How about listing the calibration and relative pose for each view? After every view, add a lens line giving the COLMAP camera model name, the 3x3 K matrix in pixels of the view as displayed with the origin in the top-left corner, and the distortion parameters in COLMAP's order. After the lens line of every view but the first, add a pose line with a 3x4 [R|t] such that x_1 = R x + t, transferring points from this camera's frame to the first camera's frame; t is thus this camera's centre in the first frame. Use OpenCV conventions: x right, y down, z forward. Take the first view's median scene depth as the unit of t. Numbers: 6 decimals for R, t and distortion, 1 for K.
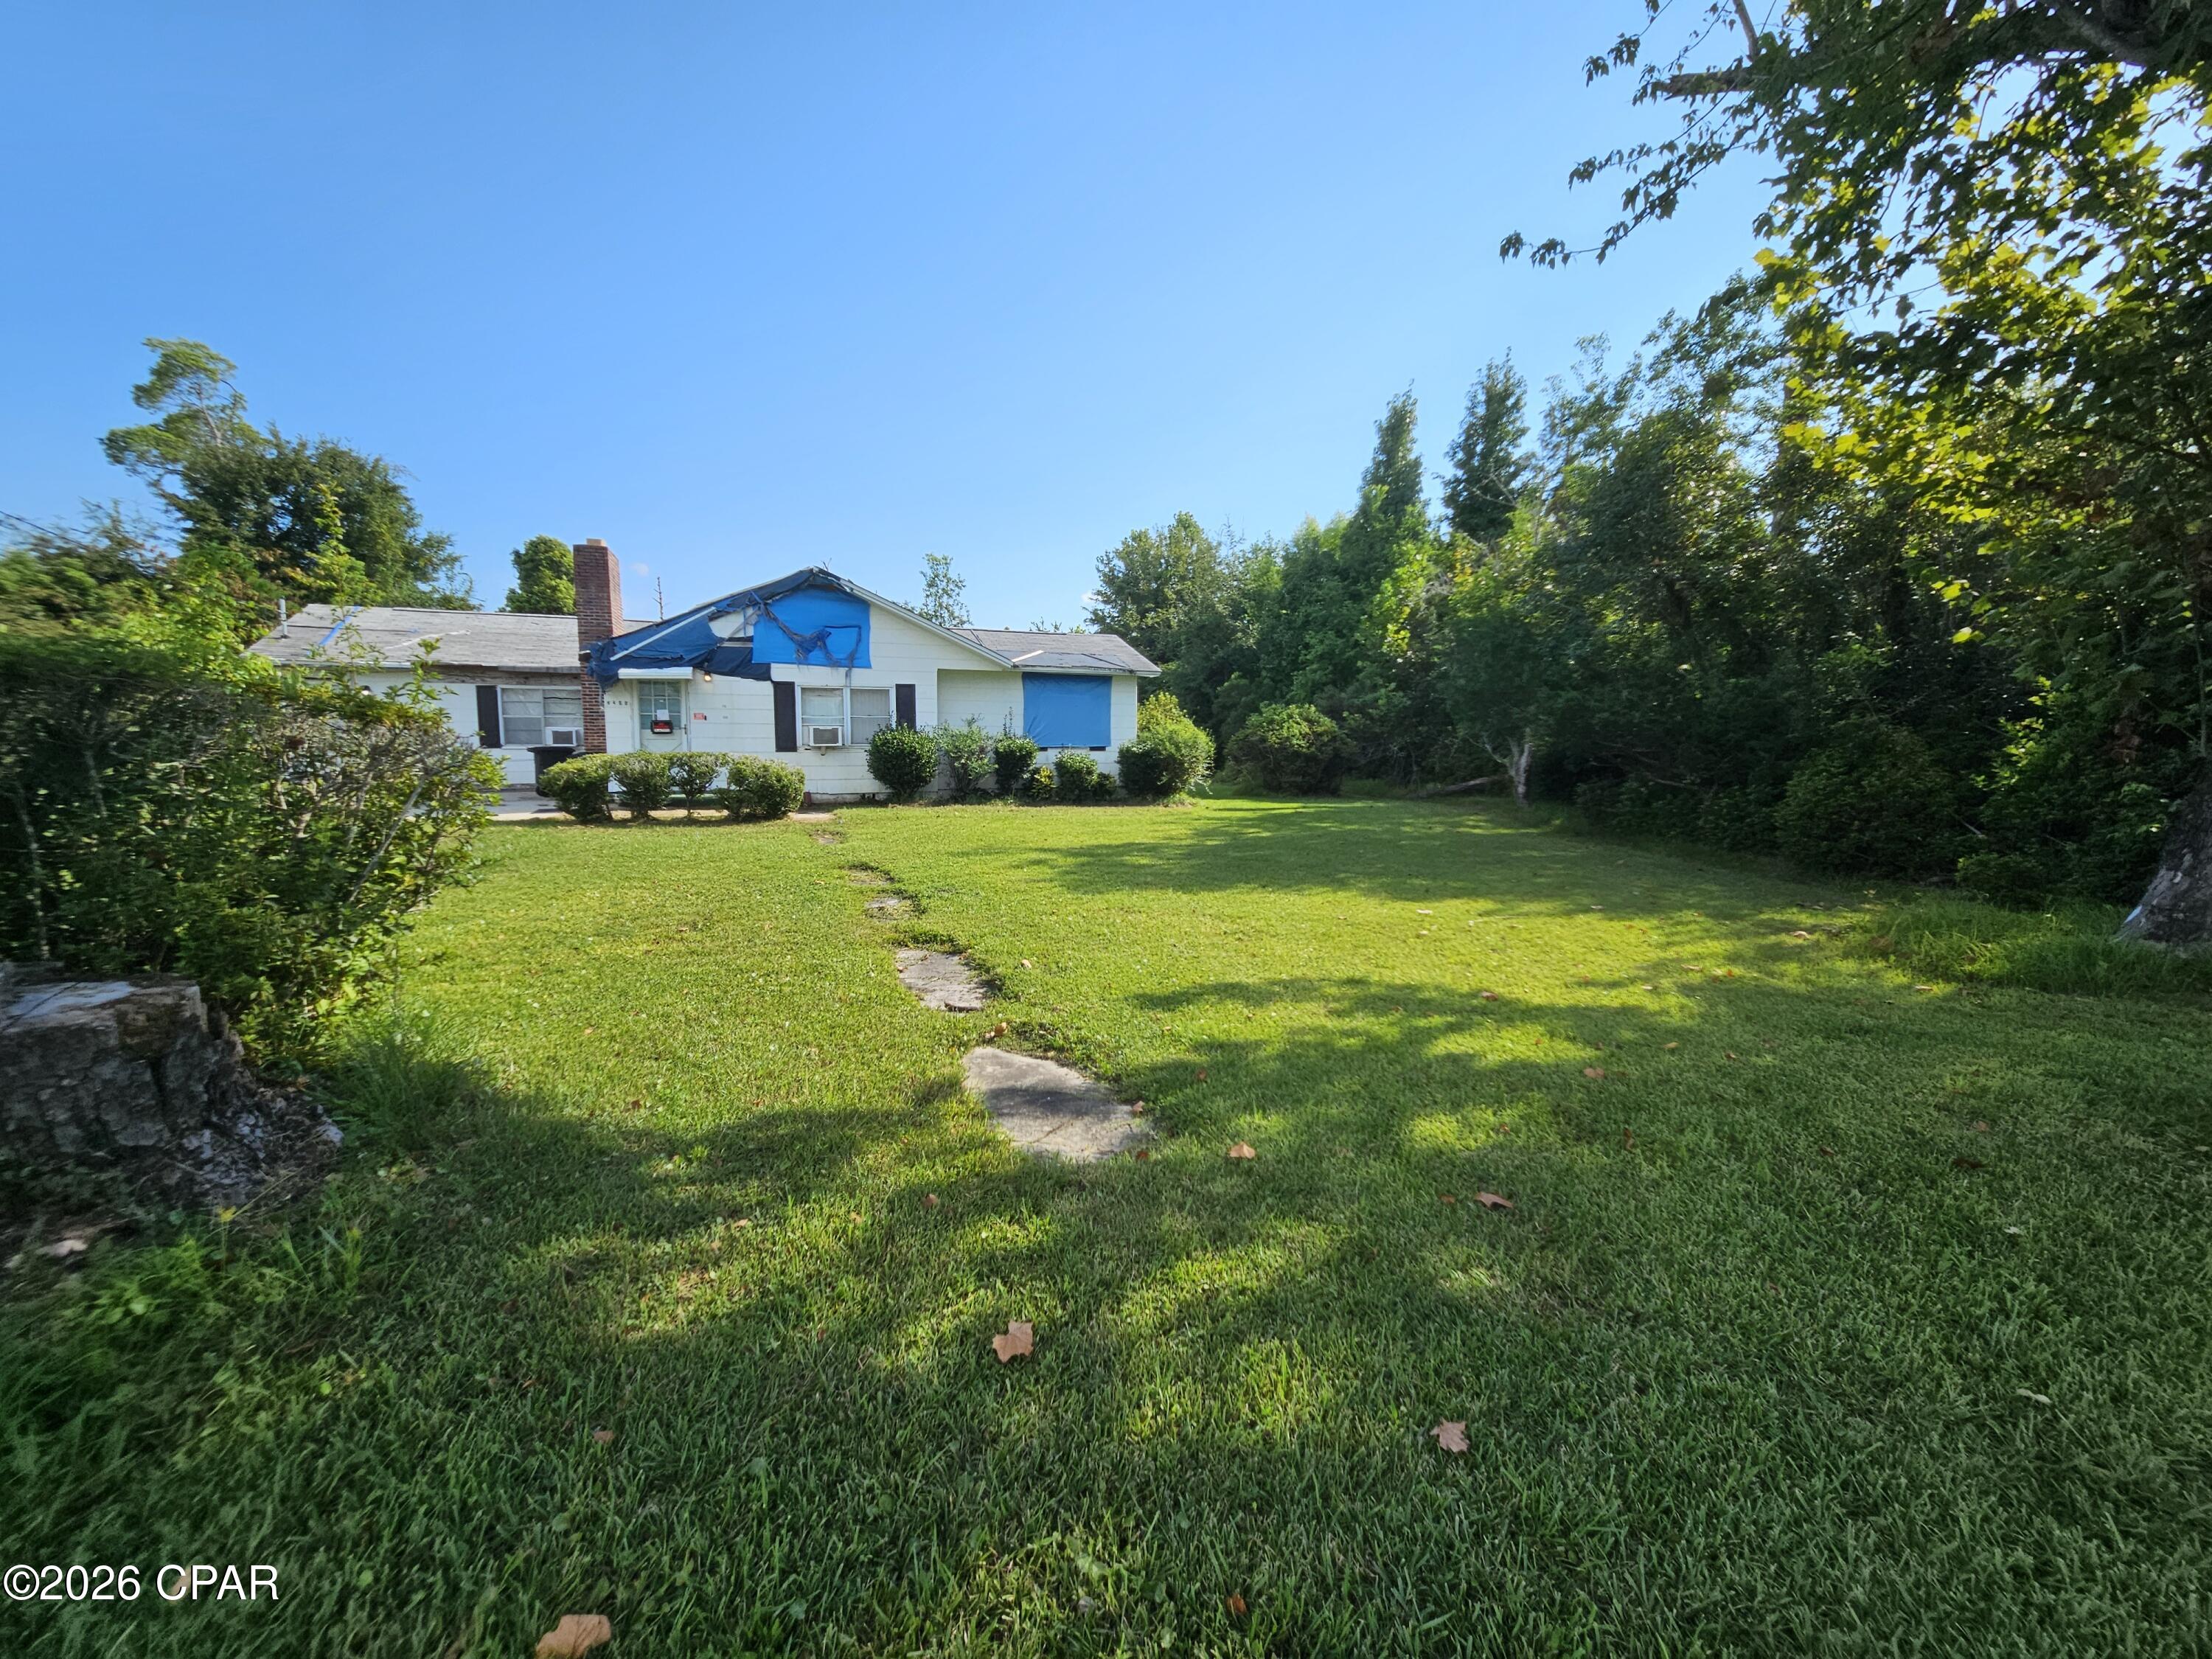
lens RADIAL K [[889.9, 0, 1113.8], [0, 889.9, 832.6], [0, 0, 1]] dist [-0.003279, 0.000336]
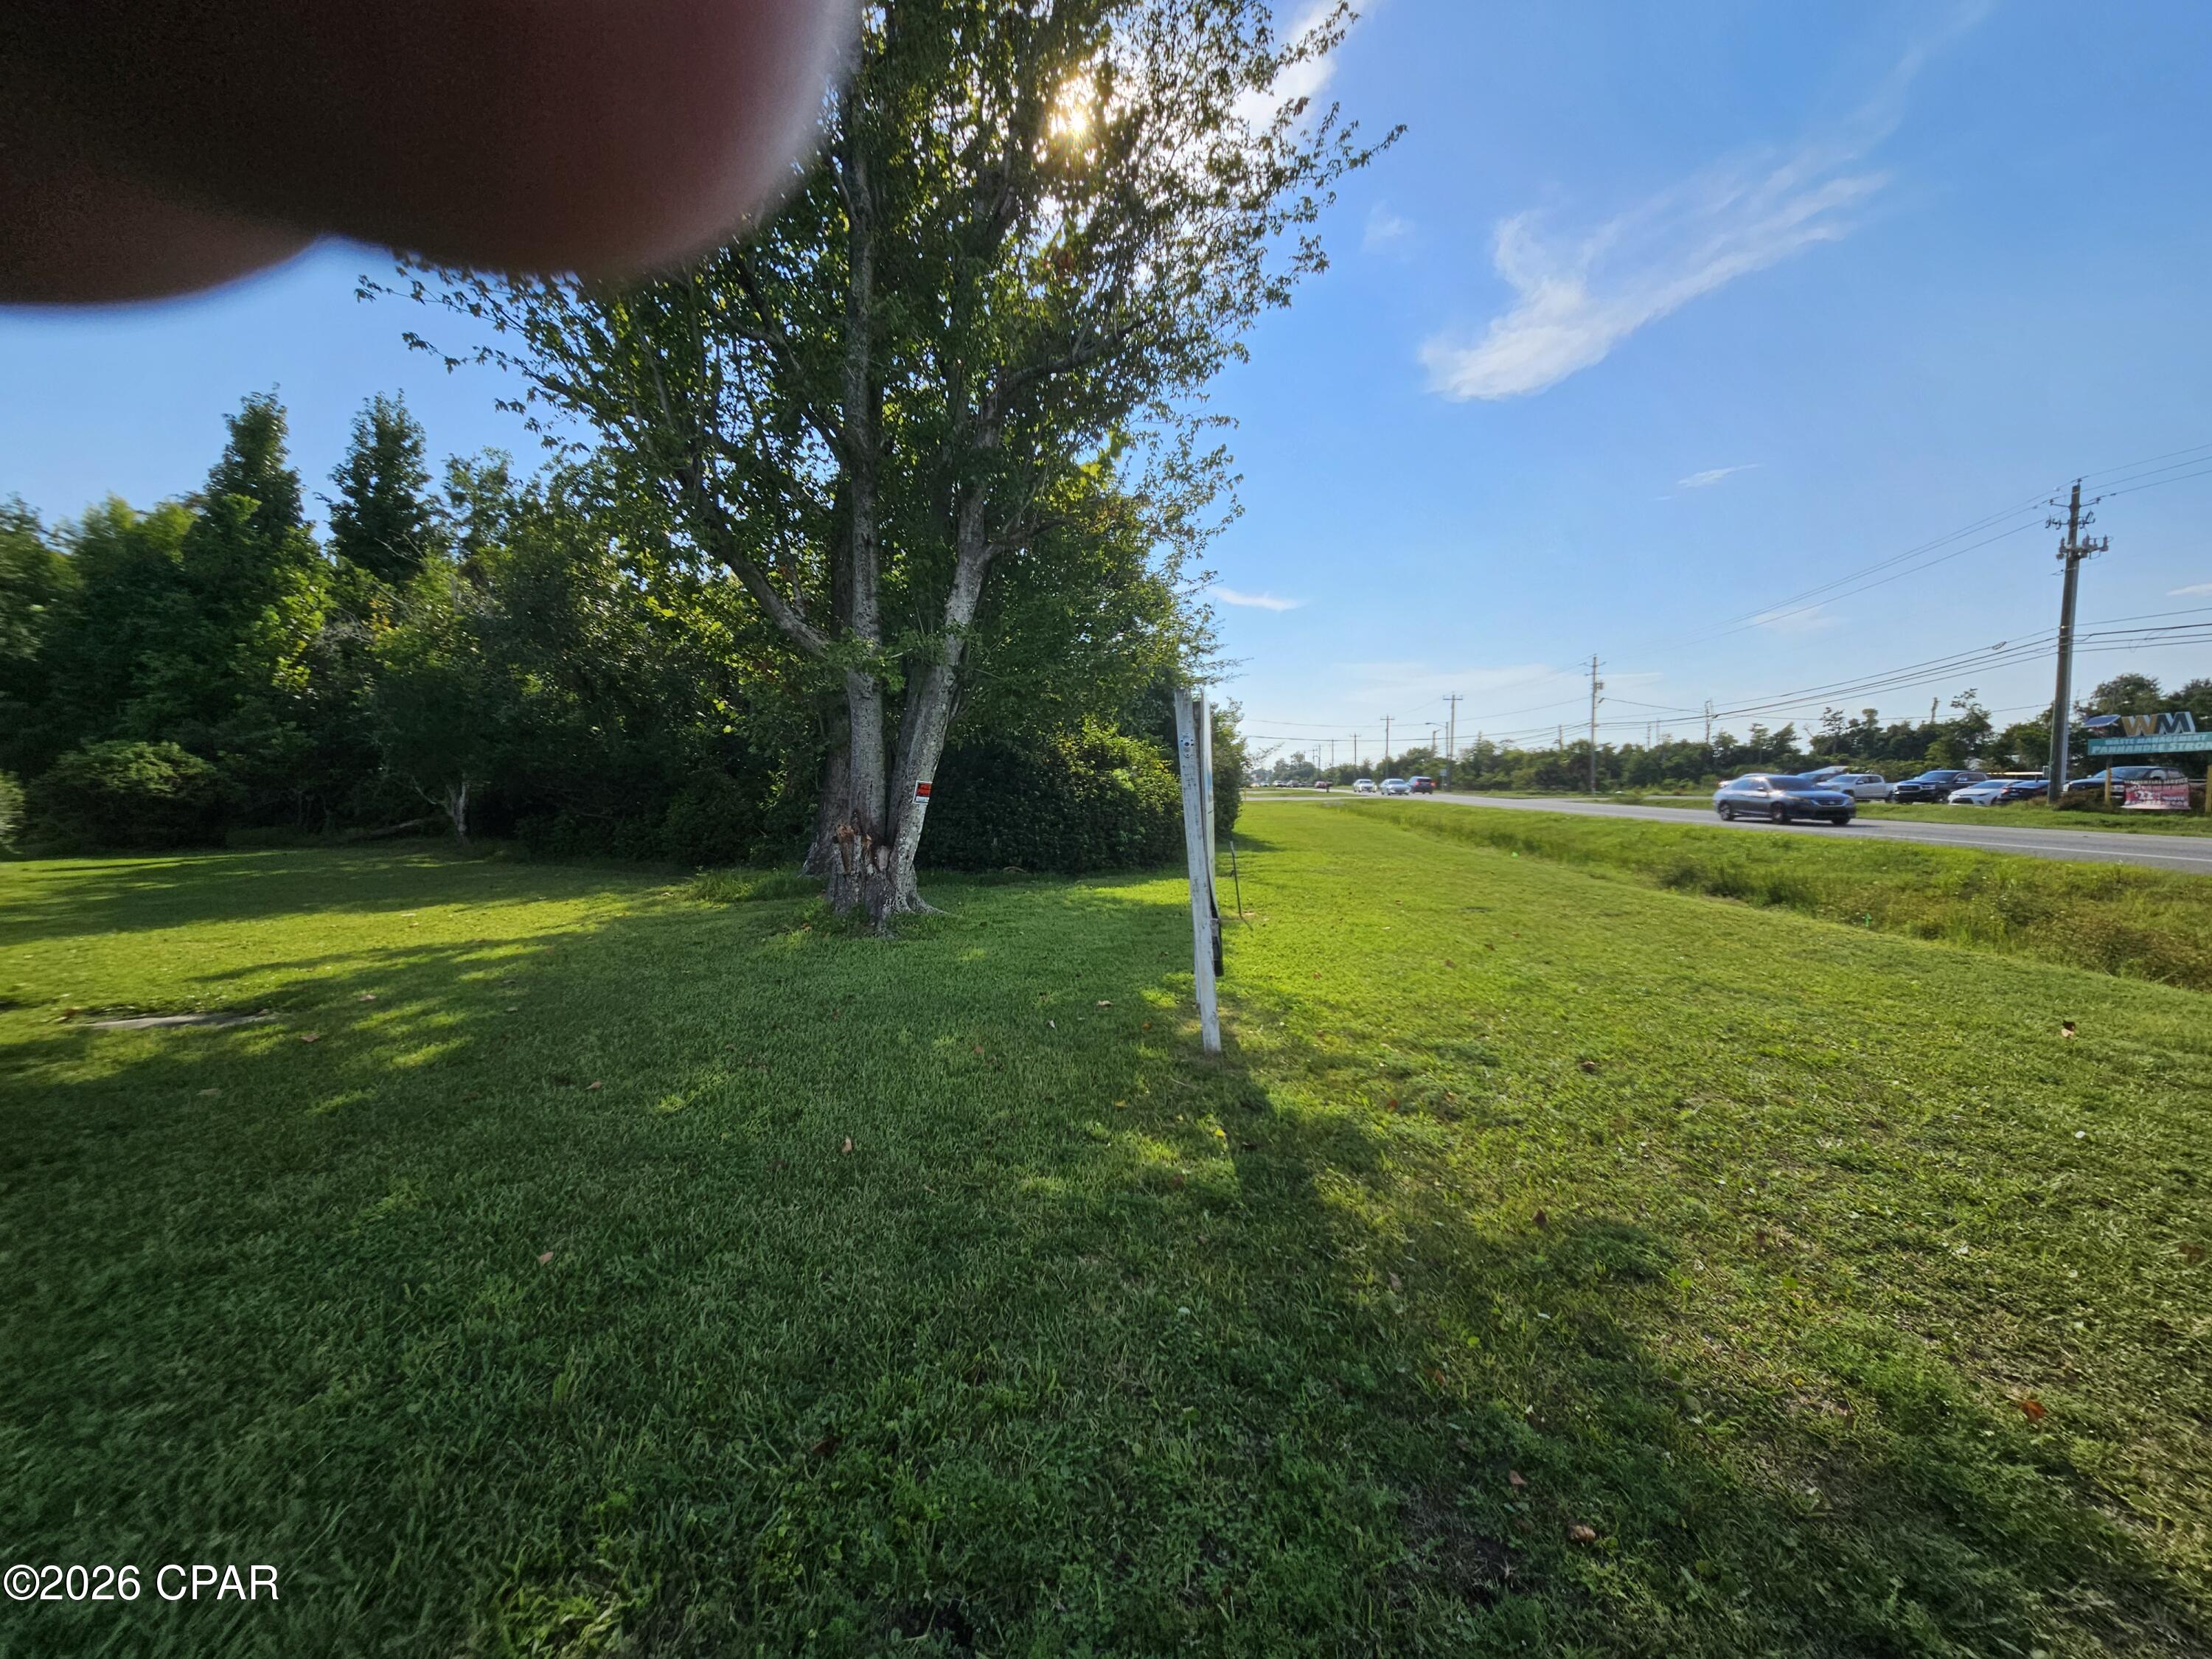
lens RADIAL K [[889.9, 0, 1114.8], [0, 889.9, 822.3], [0, 0, 1]] dist [-0.003279, 0.000336]
pose [[0.472121, -0.043676, 0.880451, -0.098187], [0.093763, 0.995594, -0.000891, 0.016550], [-0.876533, 0.082974, 0.474136, -0.175411]]
